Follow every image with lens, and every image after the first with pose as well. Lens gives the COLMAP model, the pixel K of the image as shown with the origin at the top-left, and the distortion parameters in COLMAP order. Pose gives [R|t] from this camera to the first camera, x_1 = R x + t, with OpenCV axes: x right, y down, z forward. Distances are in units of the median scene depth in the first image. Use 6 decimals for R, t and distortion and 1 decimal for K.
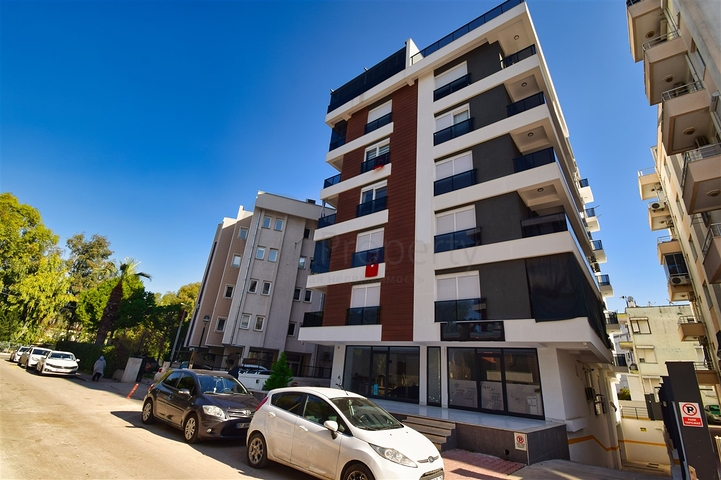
lens RADIAL K [[334.6, 0, 360.5], [0, 334.6, 240.0], [0, 0, 1]] dist [0.020016, -0.022895]
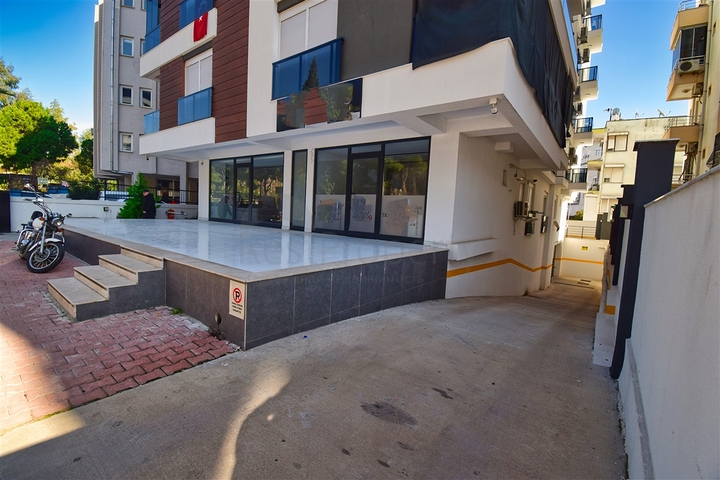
lens RADIAL K [[319.0, 0, 361.3], [0, 319.0, 238.9], [0, 0, 1]] dist [0.019301, -0.020349]
pose [[0.999401, -0.030977, 0.015442, 0.265217], [0.020489, 0.889031, 0.457389, 0.153342], [-0.027897, -0.456799, 0.889133, 0.291323]]
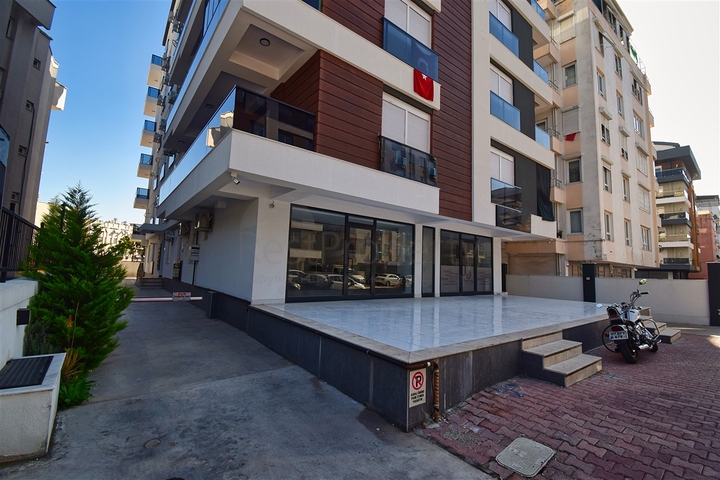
lens RADIAL K [[319.0, 0, 361.3], [0, 319.0, 238.9], [0, 0, 1]] dist [0.019301, -0.020349]
pose [[0.220685, 0.031366, 0.974841, -0.434619], [-0.374008, 0.925800, 0.054880, 0.295527], [-0.900786, -0.376710, 0.216041, 0.794992]]
